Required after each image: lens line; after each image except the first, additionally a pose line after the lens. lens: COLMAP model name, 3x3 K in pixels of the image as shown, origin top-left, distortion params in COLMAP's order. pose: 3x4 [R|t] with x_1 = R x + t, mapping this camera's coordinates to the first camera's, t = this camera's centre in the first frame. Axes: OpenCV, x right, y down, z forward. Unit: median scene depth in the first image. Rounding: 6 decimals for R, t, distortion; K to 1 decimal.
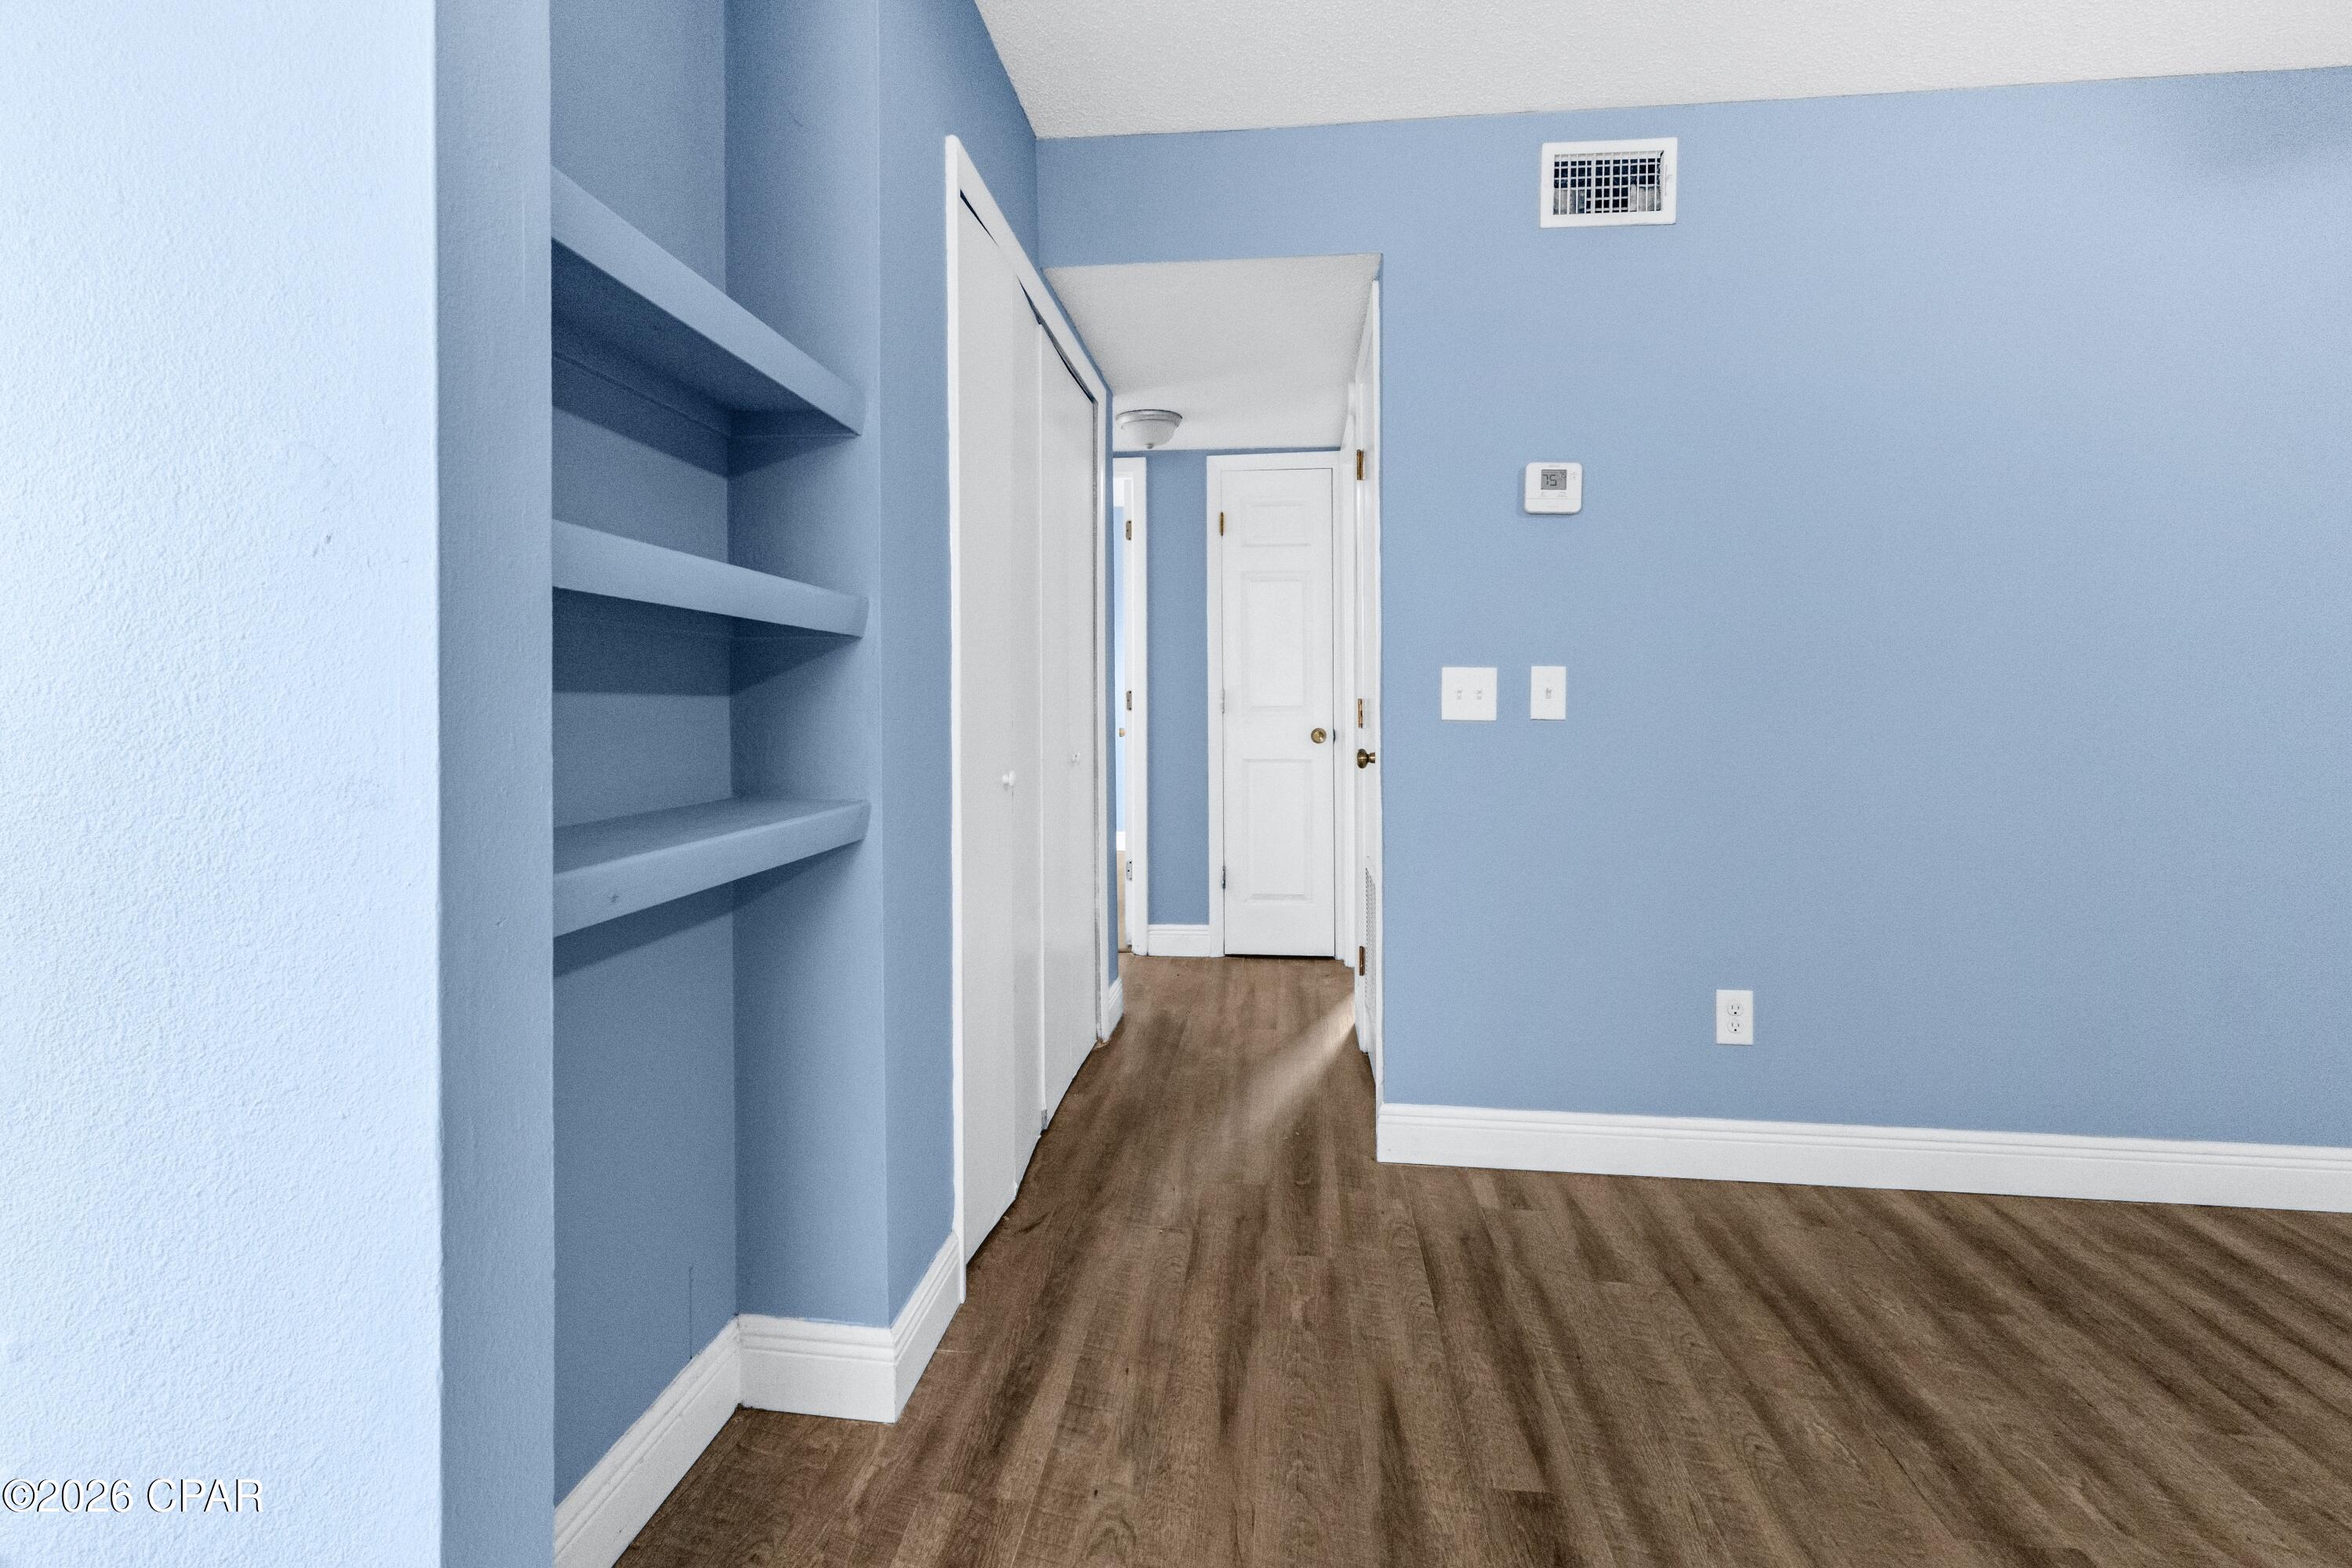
lens RADIAL K [[1145.1, 0, 1178.6], [0, 1145.1, 711.2], [0, 0, 1]] dist [0.020759, -0.005814]
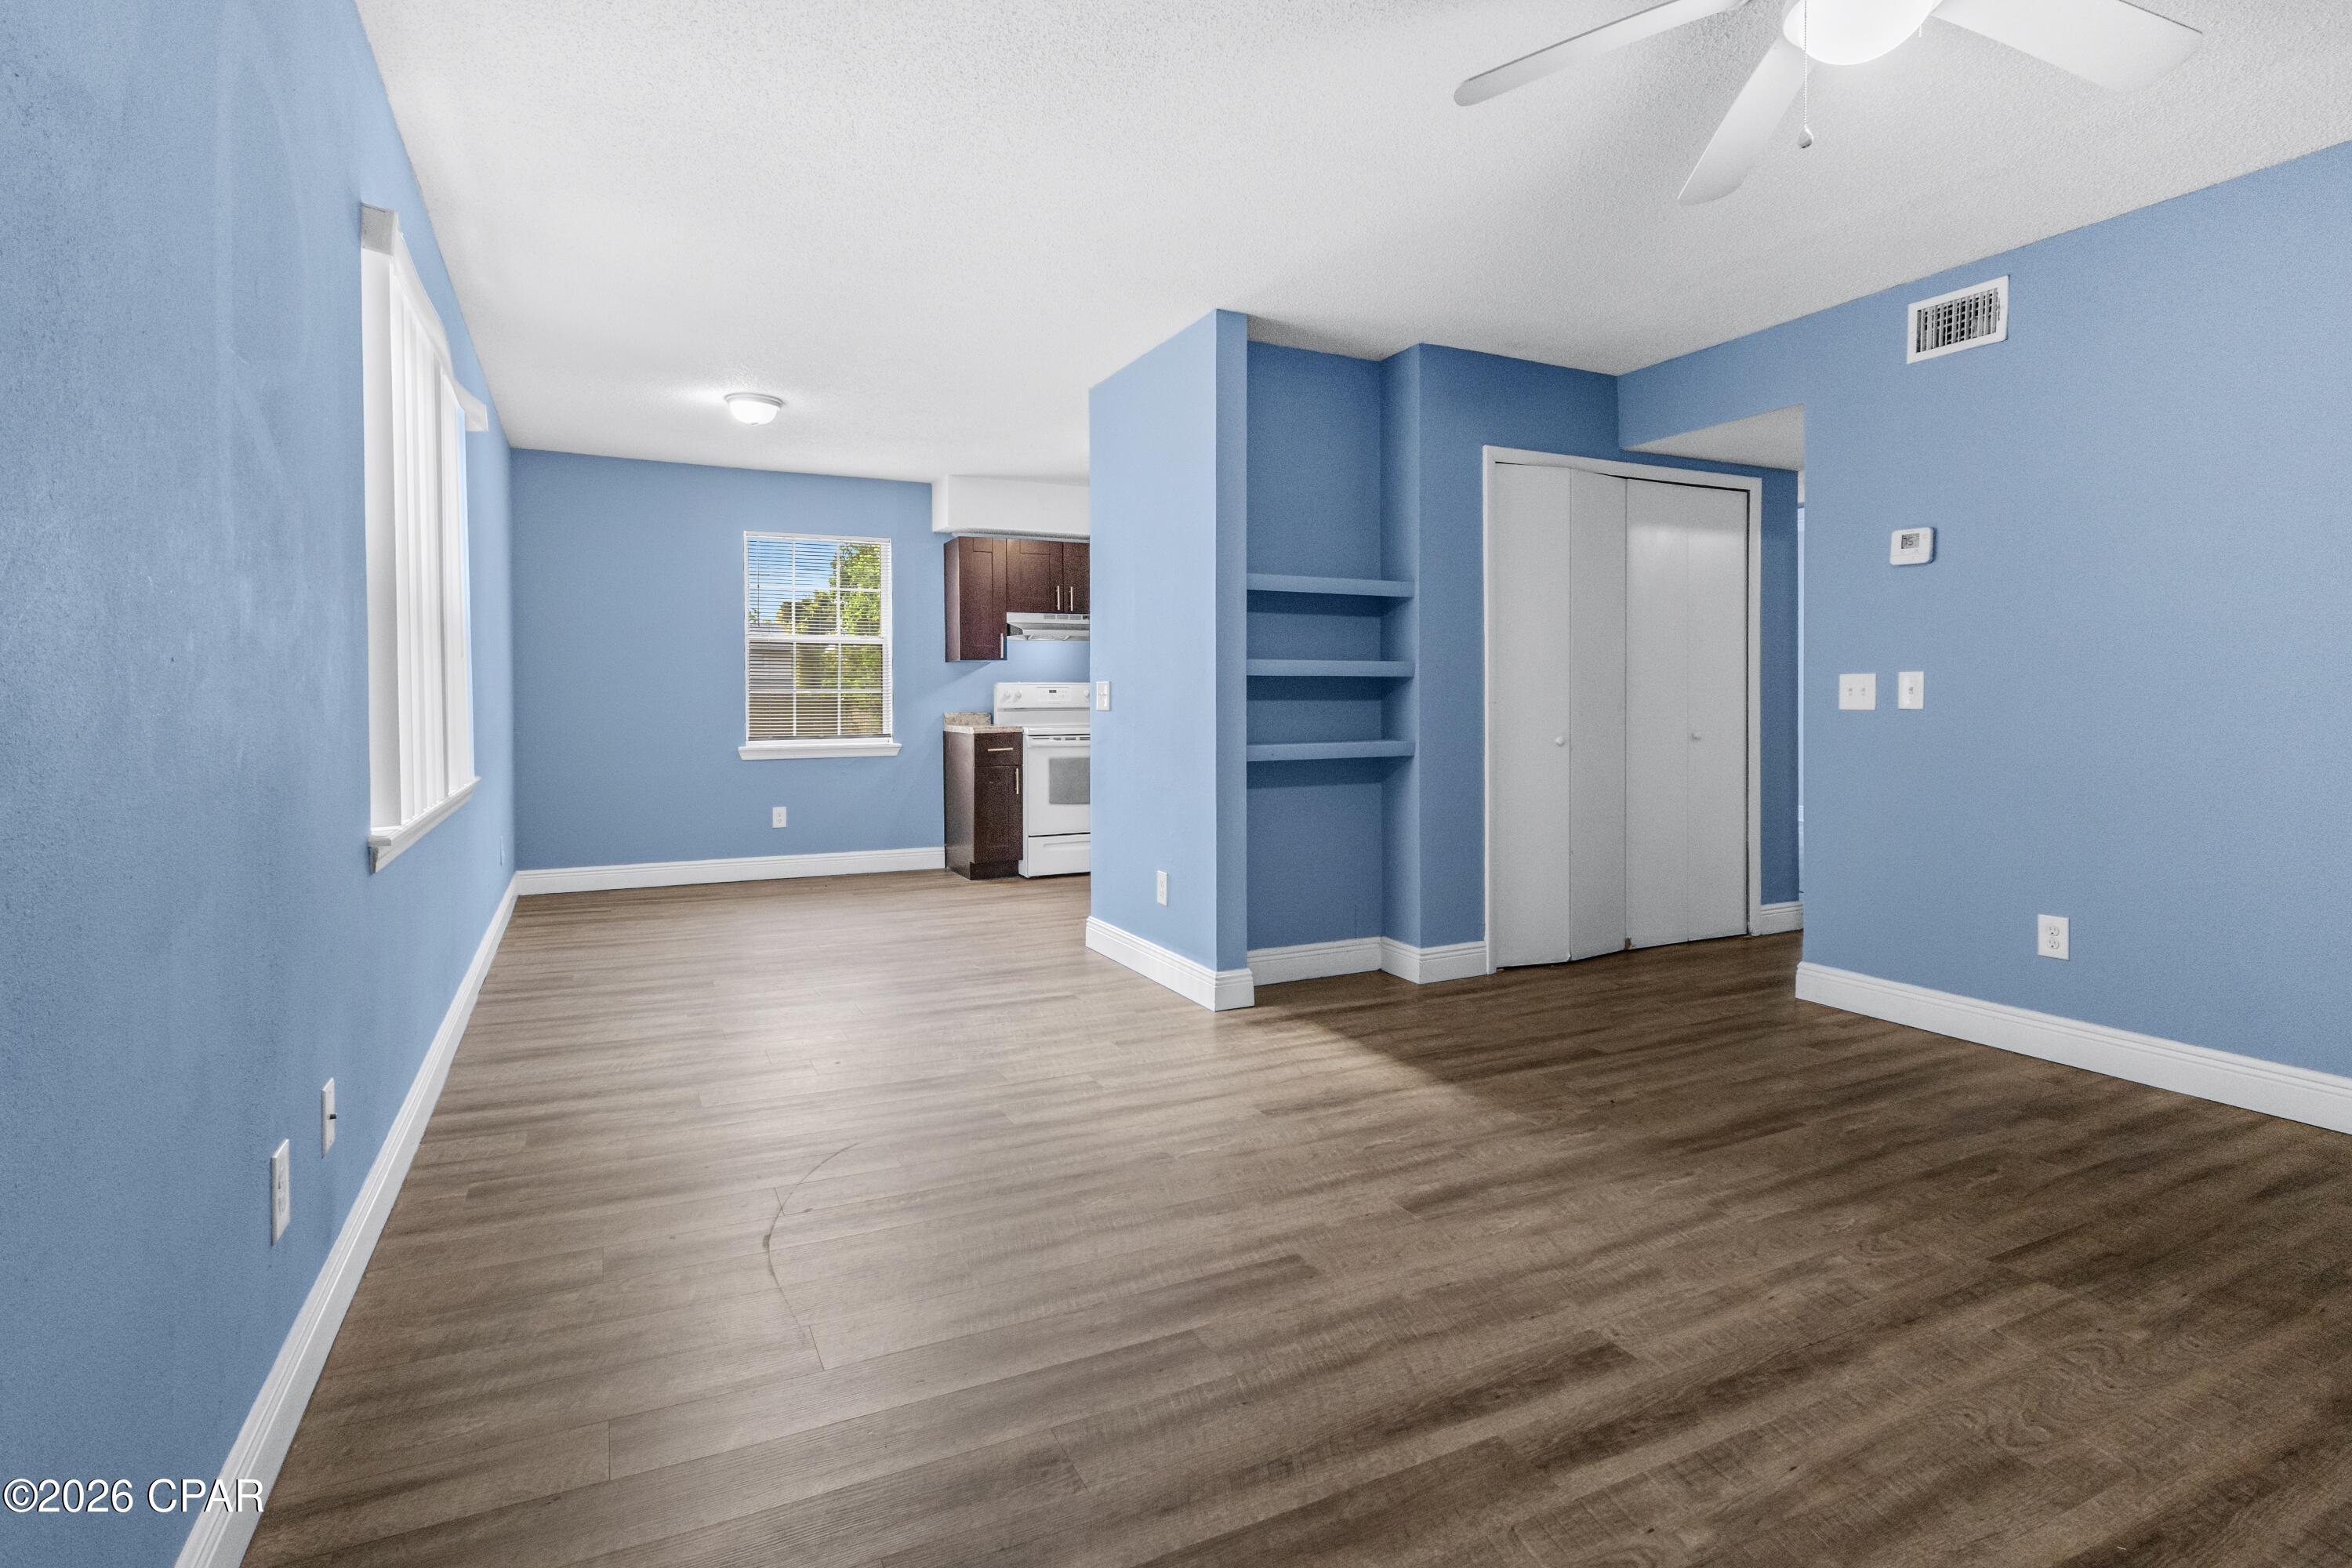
lens RADIAL K [[1145.1, 0, 1178.6], [0, 1145.1, 711.2], [0, 0, 1]] dist [0.020759, -0.005814]
pose [[0.541200, 0.000886, -0.840893, 1.042677], [0.001768, 0.999996, 0.002191, 0.005094], [0.840892, -0.002672, 0.541196, -0.540495]]
